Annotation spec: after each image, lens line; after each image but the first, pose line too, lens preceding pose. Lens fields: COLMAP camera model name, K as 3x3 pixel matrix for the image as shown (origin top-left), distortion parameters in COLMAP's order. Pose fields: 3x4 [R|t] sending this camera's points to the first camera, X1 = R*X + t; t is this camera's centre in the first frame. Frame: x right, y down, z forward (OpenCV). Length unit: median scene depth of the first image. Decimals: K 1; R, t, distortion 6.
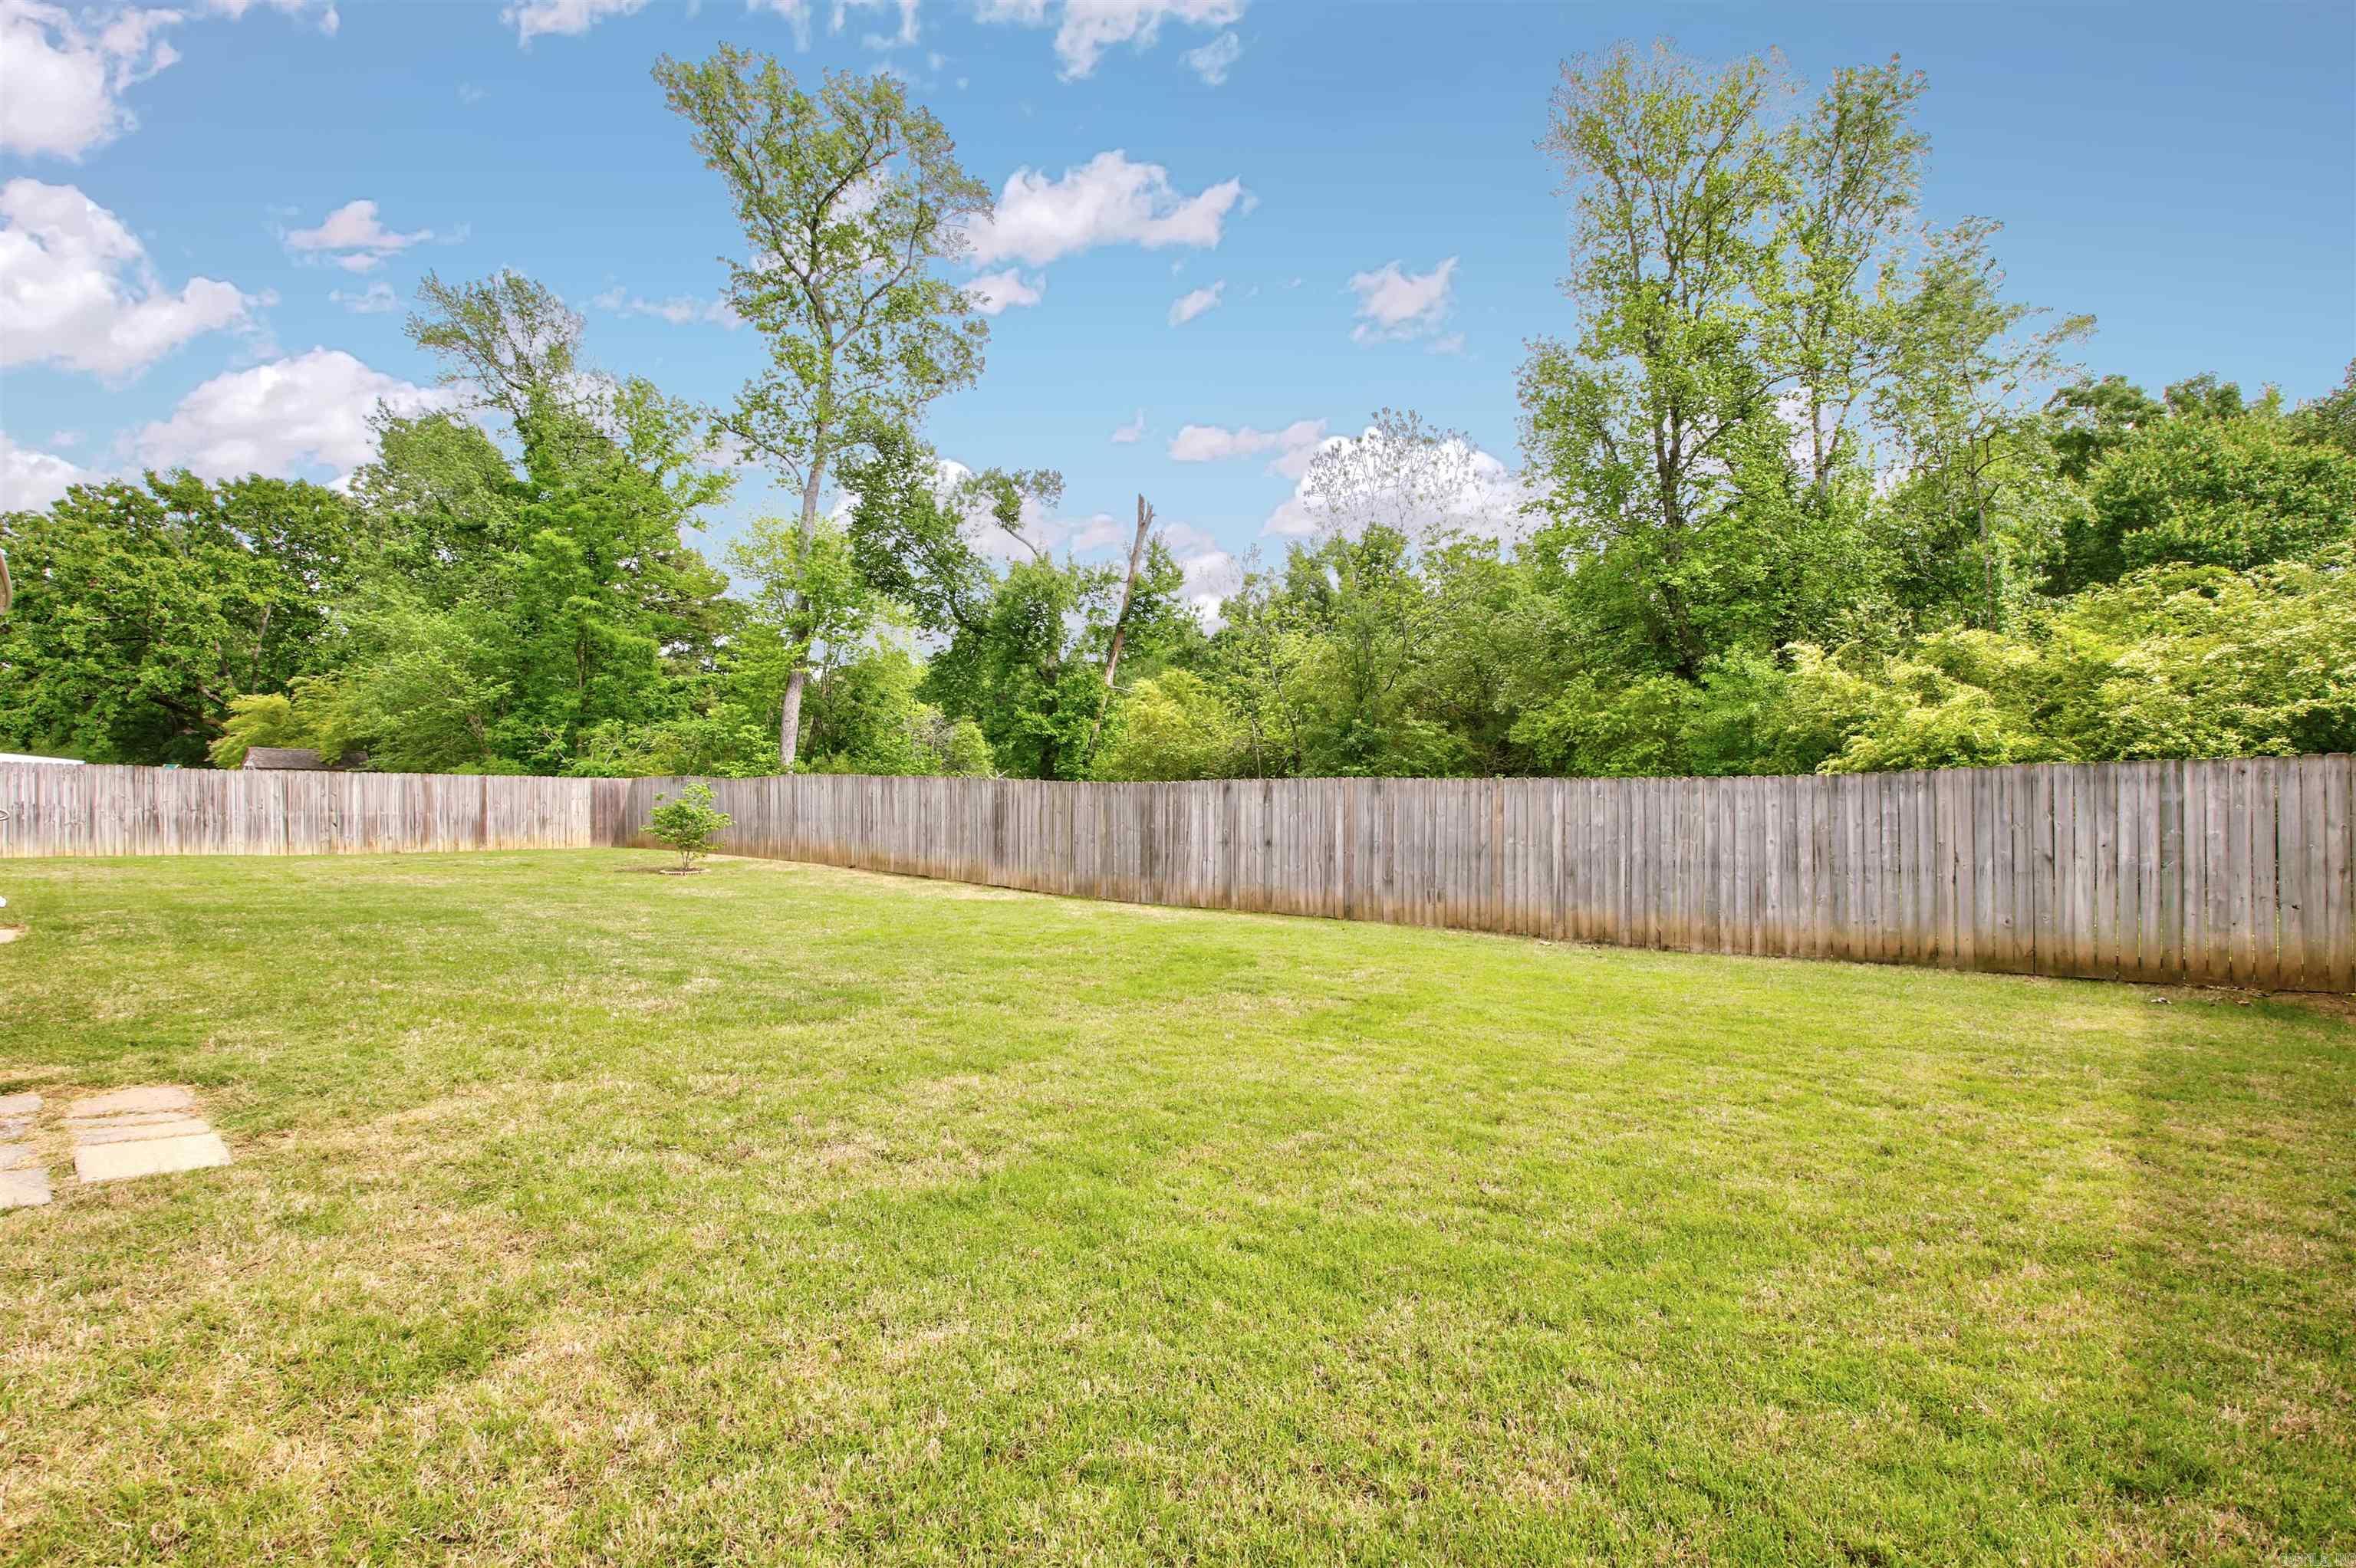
lens RADIAL K [[1073.3, 0, 1169.1], [0, 1073.3, 778.3], [0, 0, 1]] dist [-0.002277, -0.000877]
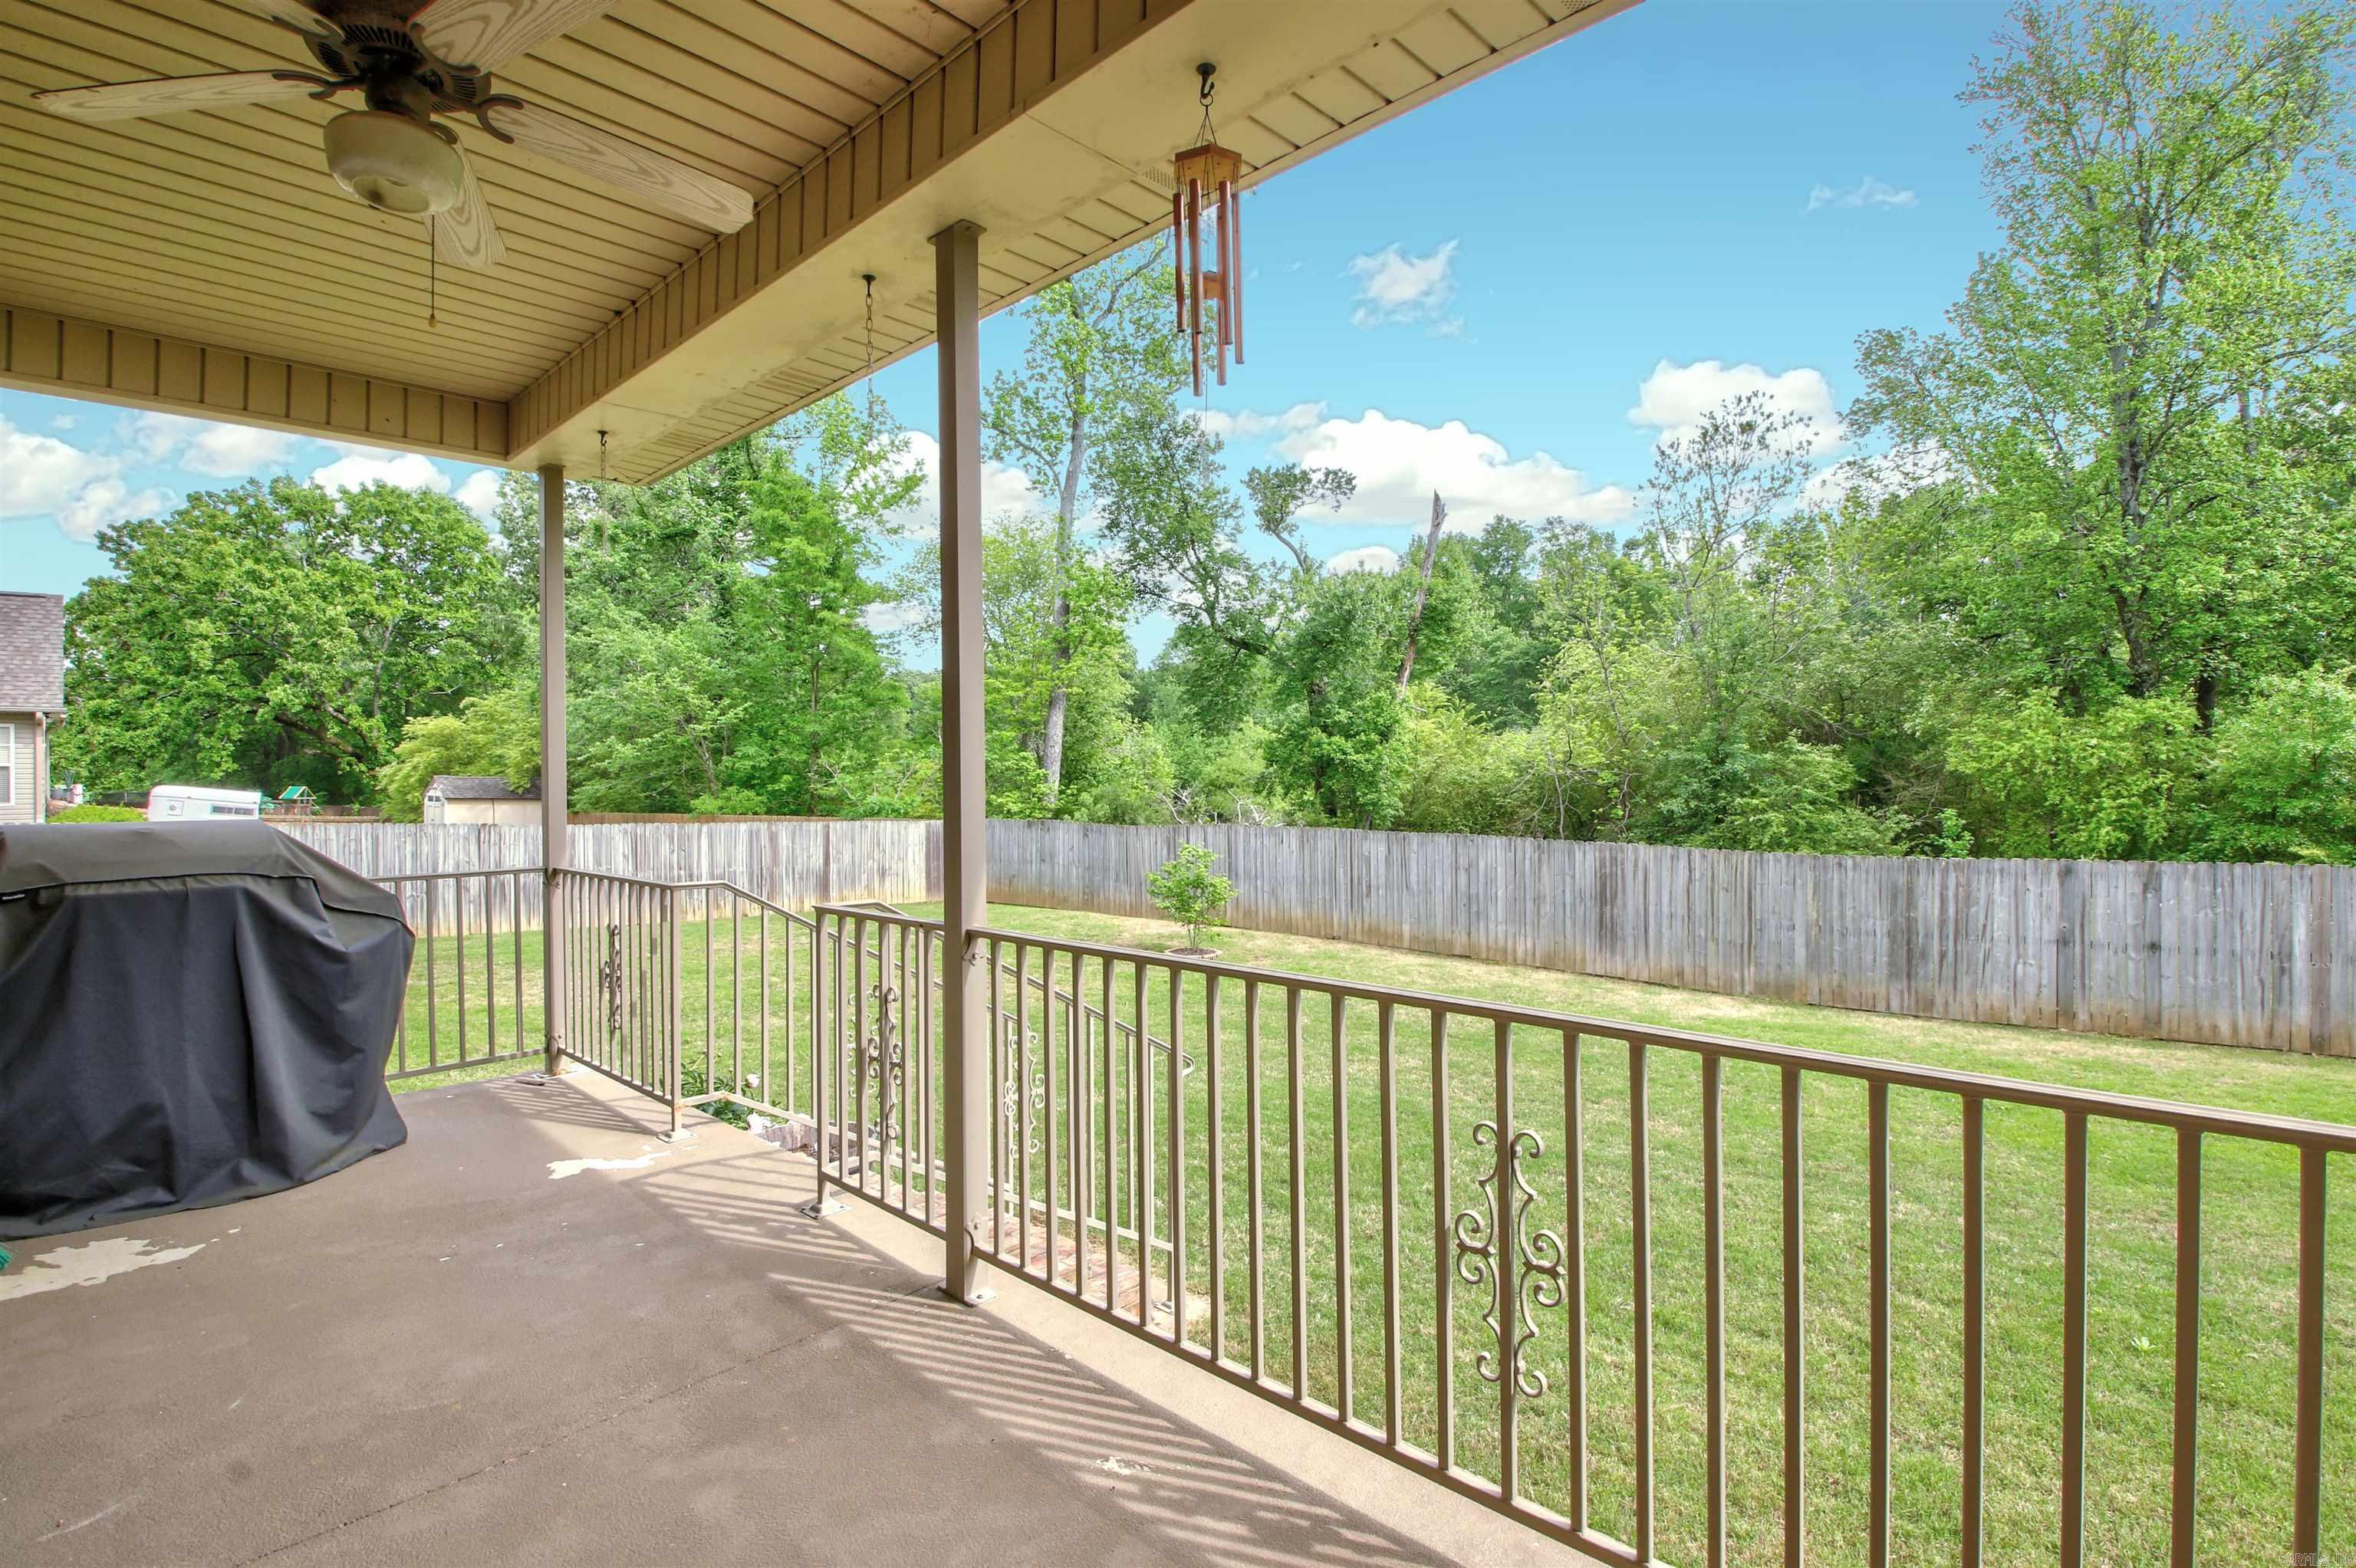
lens RADIAL K [[1088.5, 0, 1178.9], [0, 1088.5, 777.4], [0, 0, 1]] dist [0.010520, -0.000399]
pose [[0.999729, -0.006119, -0.022441, -0.204001], [0.006046, 0.999976, -0.003323, -0.021415], [0.022461, 0.003187, 0.999743, 0.073476]]
